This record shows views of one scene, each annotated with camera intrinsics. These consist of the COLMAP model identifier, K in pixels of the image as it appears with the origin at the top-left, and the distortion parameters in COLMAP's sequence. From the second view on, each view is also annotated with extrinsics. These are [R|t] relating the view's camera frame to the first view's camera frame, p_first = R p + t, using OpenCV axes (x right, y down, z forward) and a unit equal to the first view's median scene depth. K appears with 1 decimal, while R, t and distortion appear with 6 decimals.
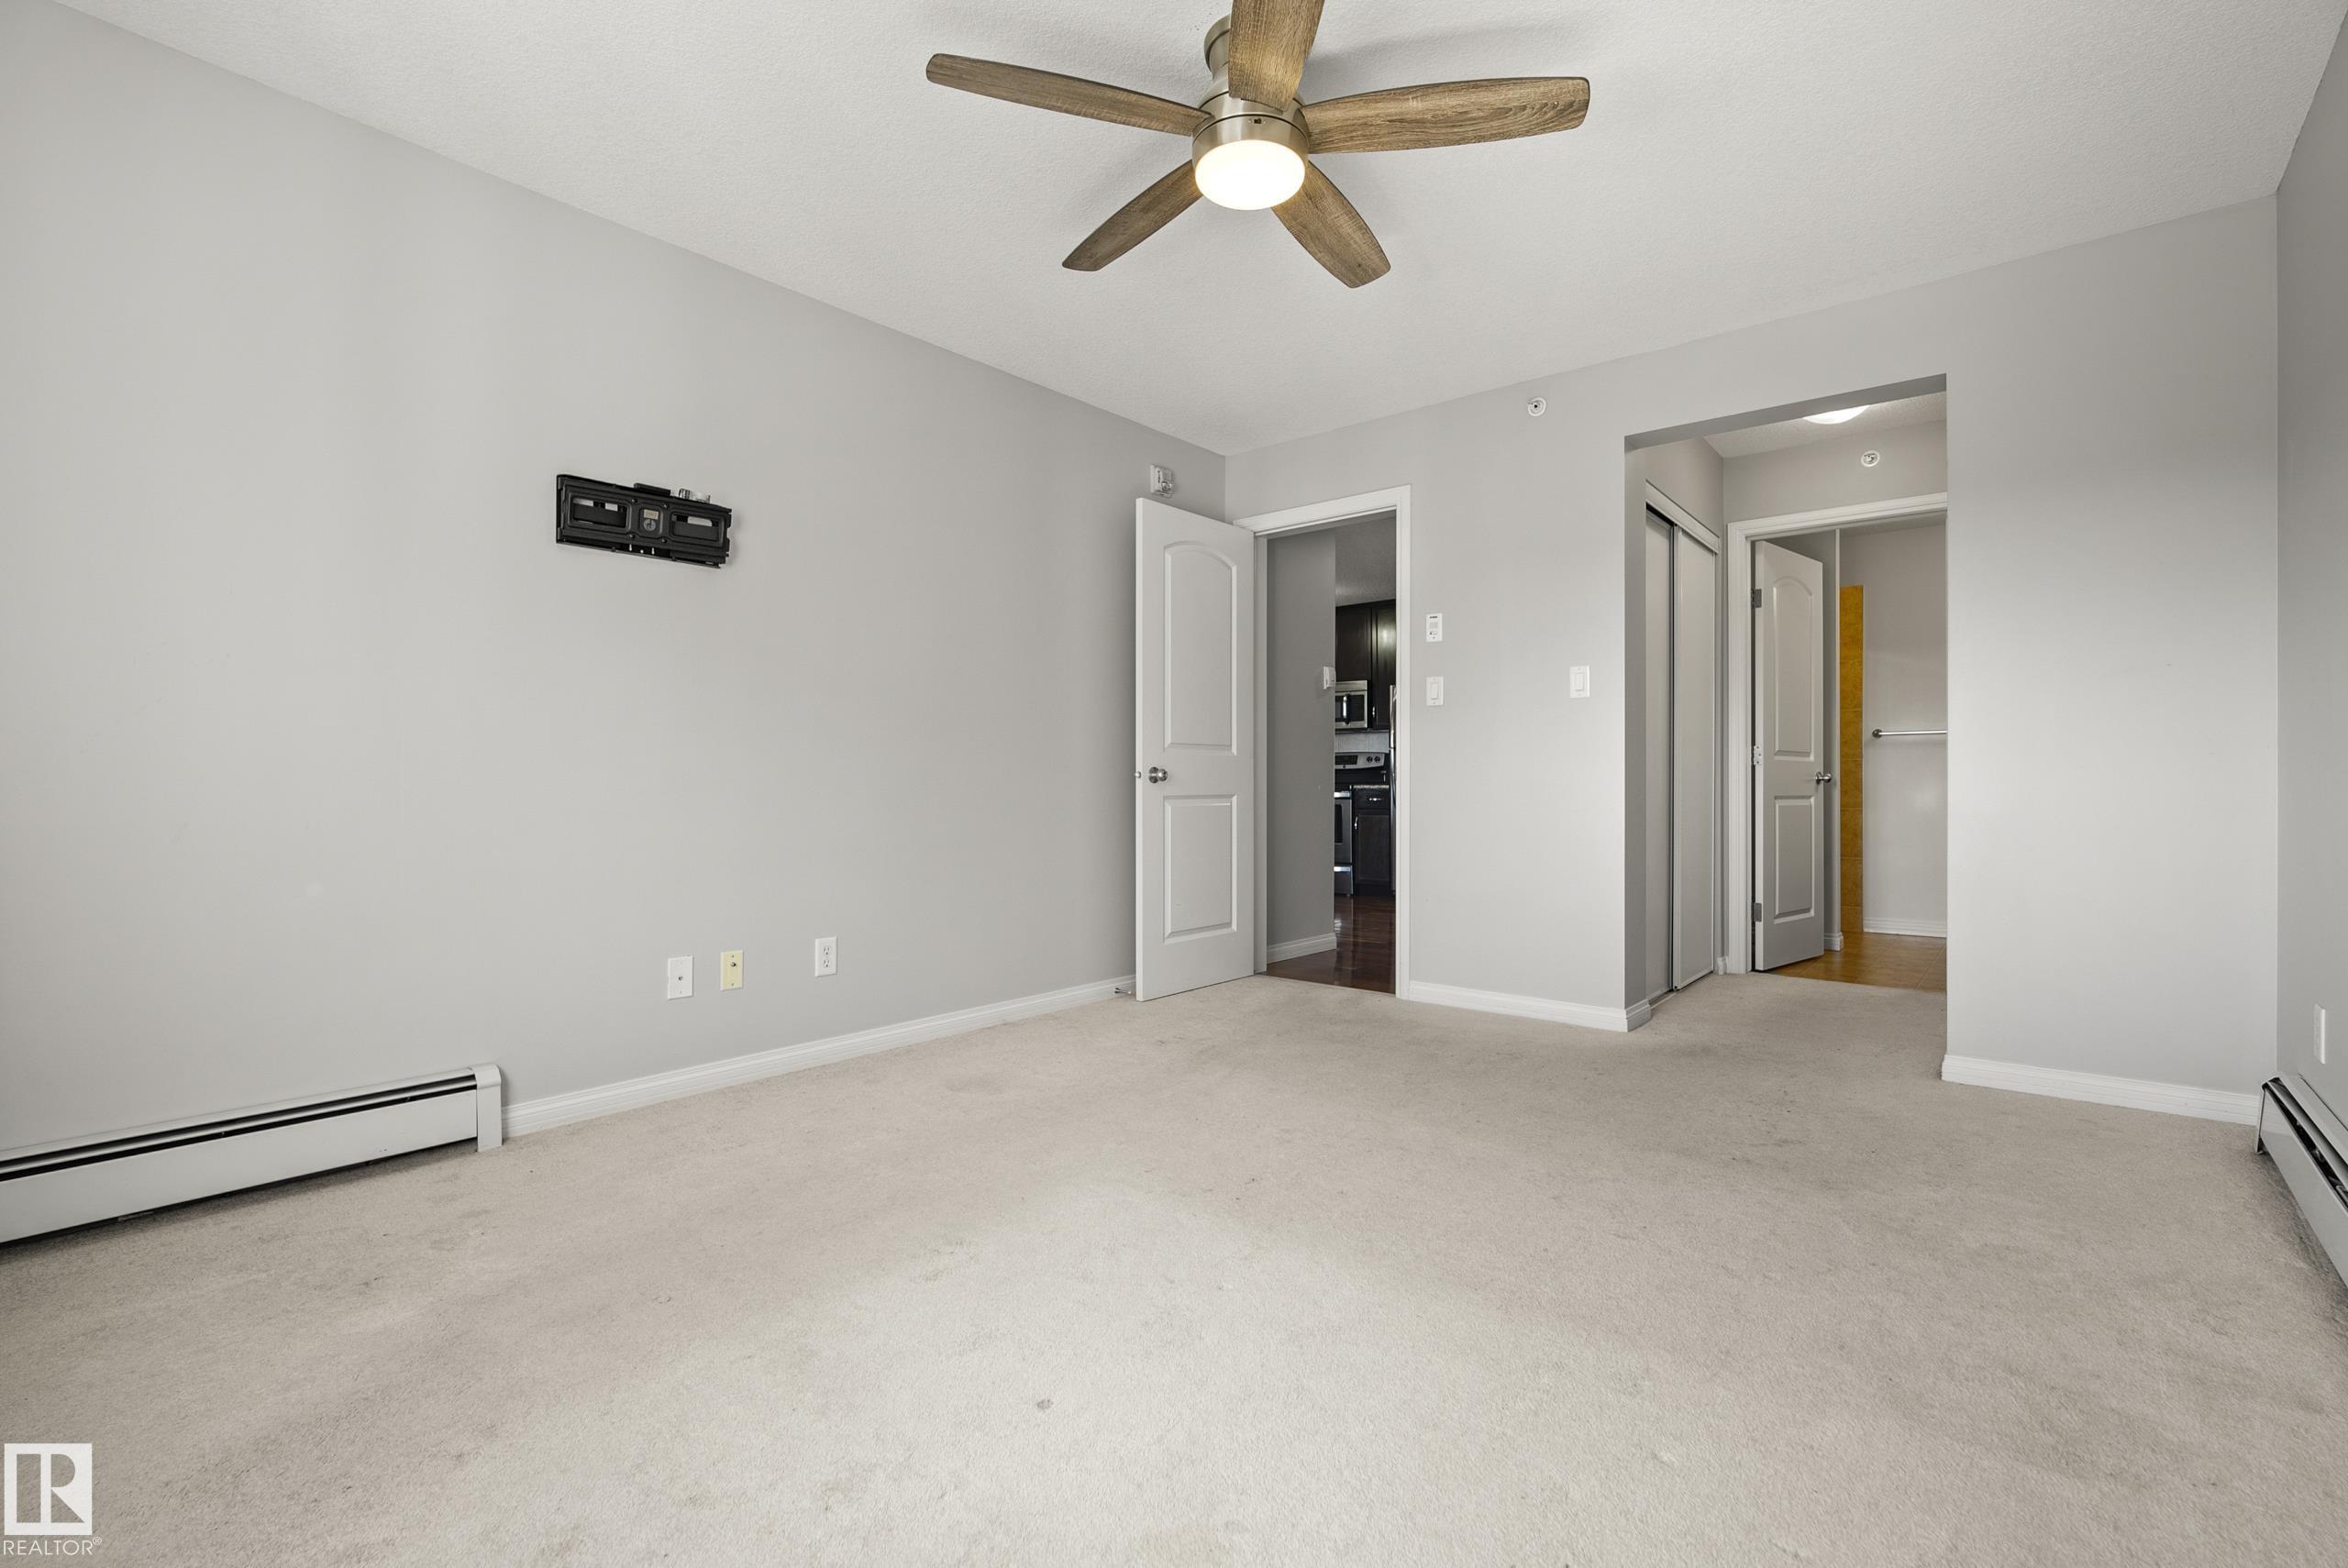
lens RADIAL K [[1042.0, 0, 1152.9], [0, 1042.0, 779.6], [0, 0, 1]] dist [-0.001103, 0.005800]
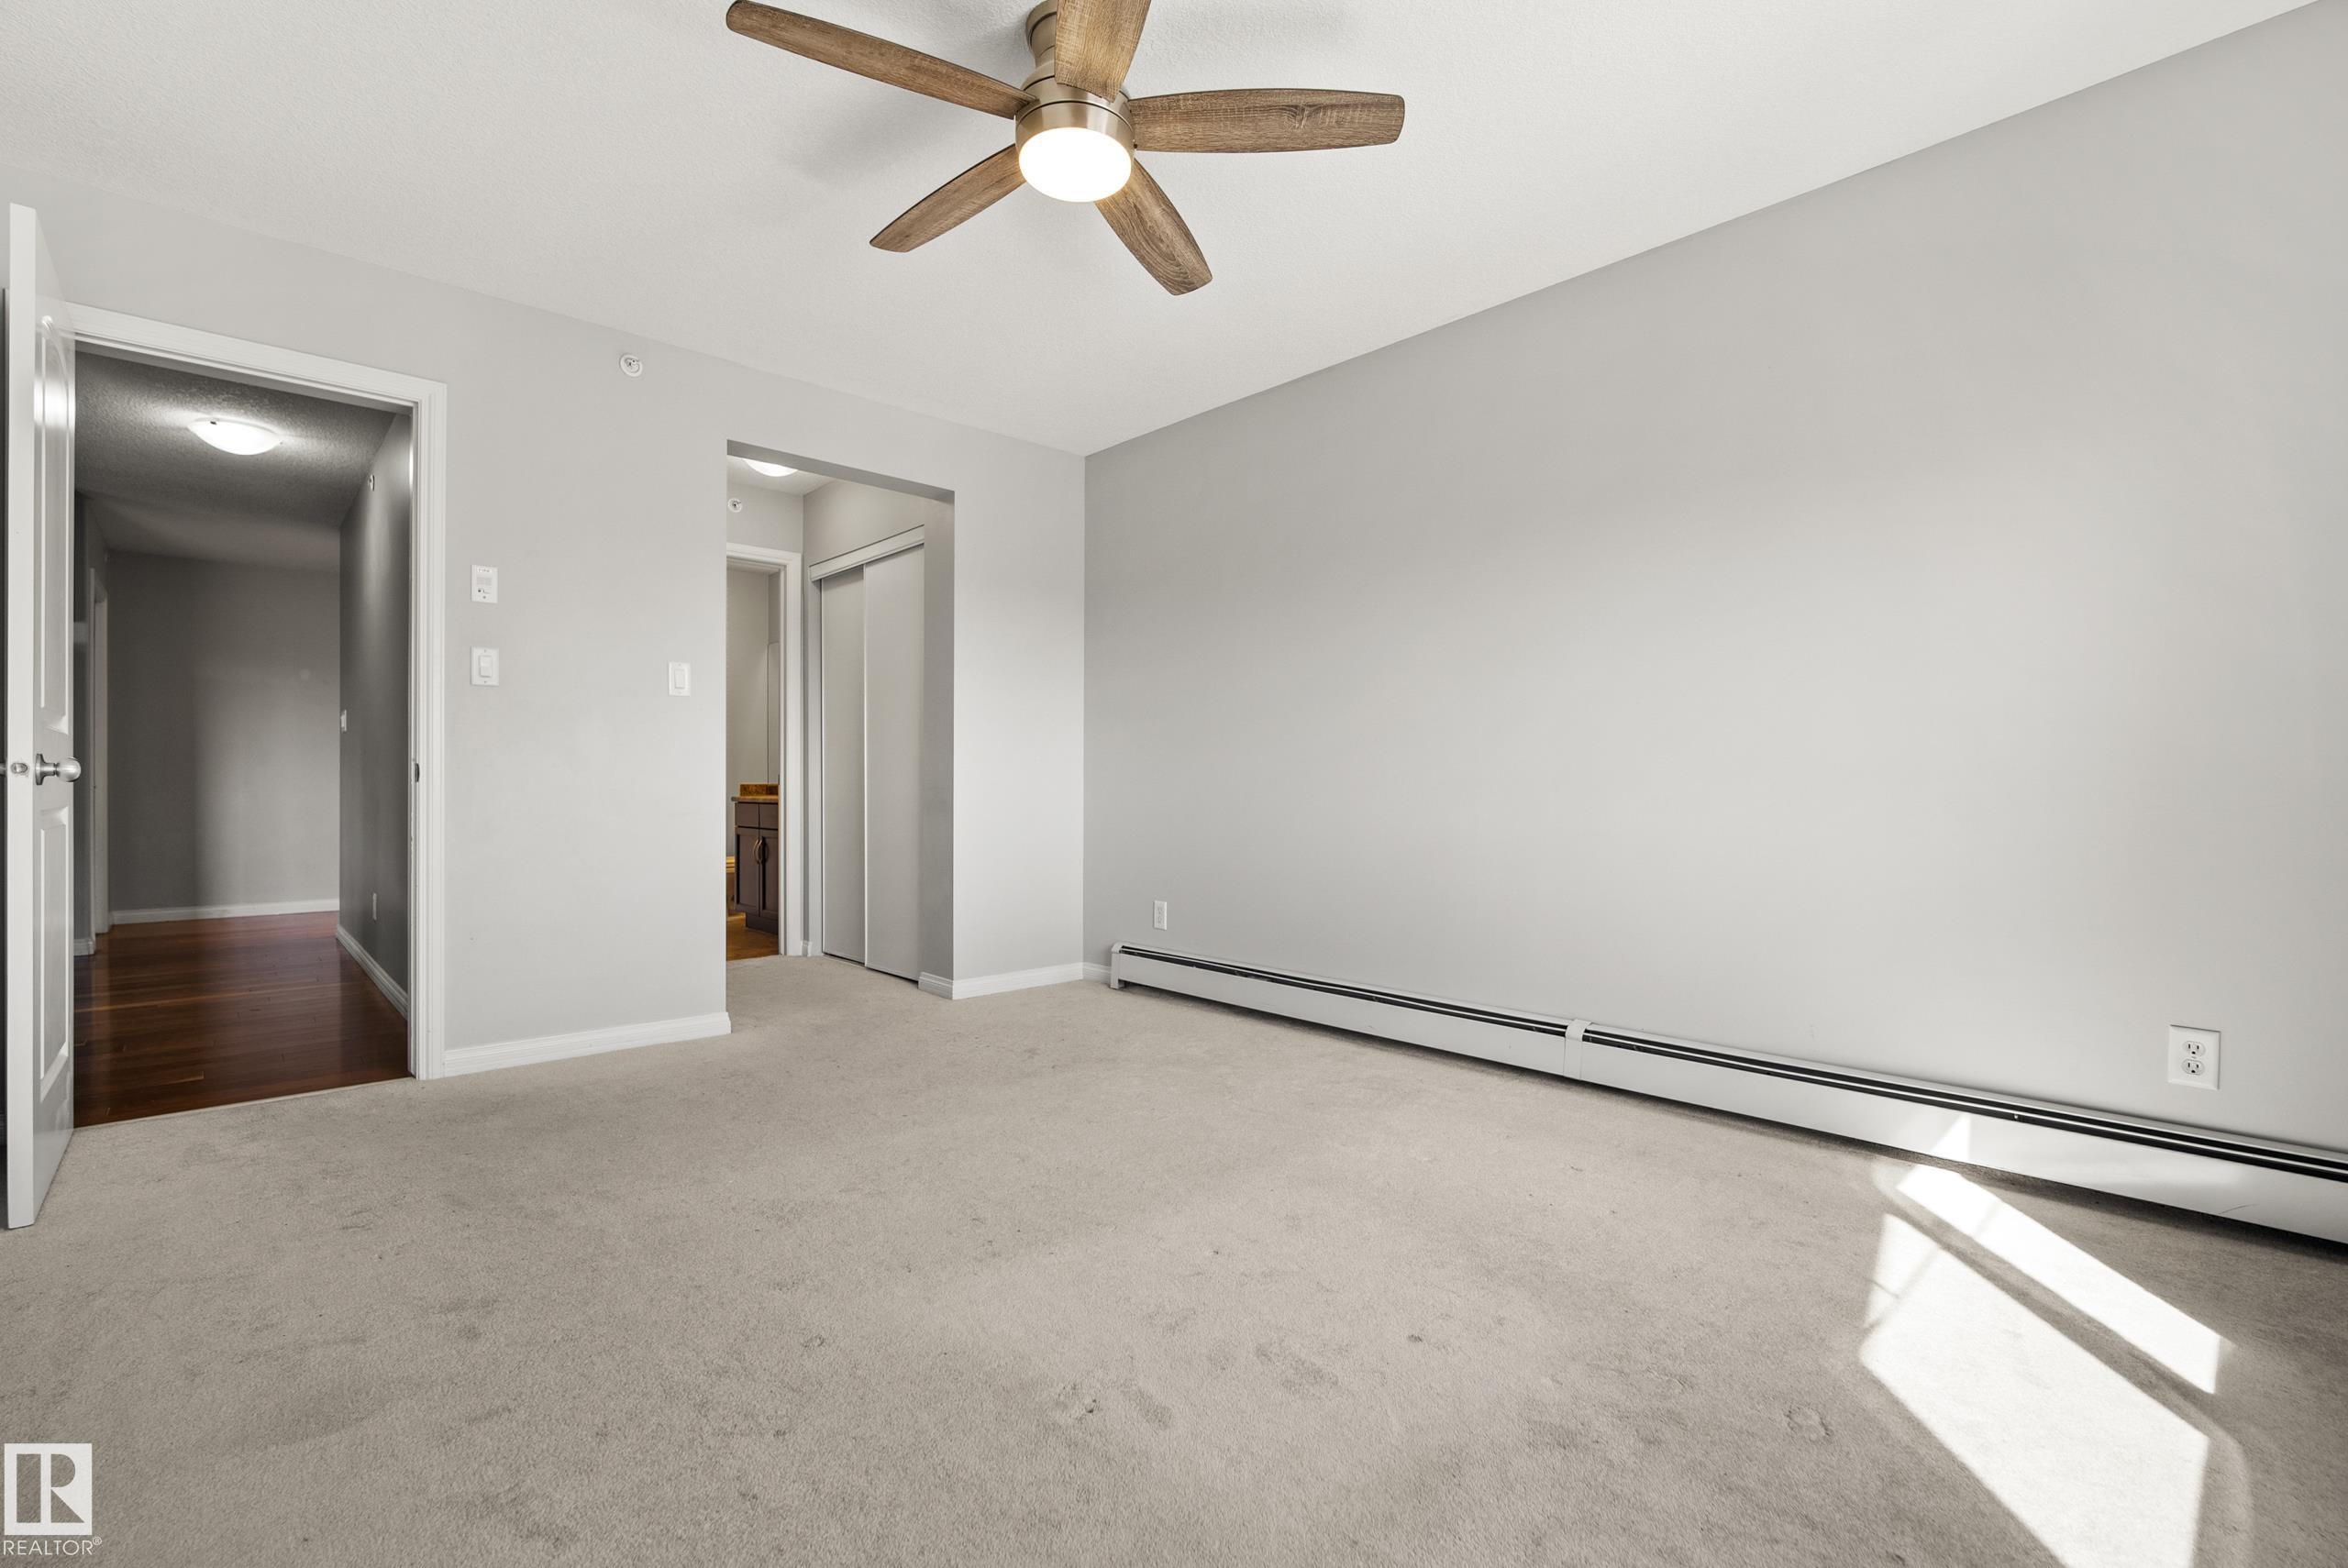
lens RADIAL K [[1068.0, 0, 1164.5], [0, 1068.0, 796.6], [0, 0, 1]] dist [-0.002667, -0.000049]
pose [[0.111567, -0.010233, 0.993704, -0.569899], [-0.005070, 0.999928, 0.010866, -0.000057], [-0.993744, -0.006251, 0.111508, 0.510183]]
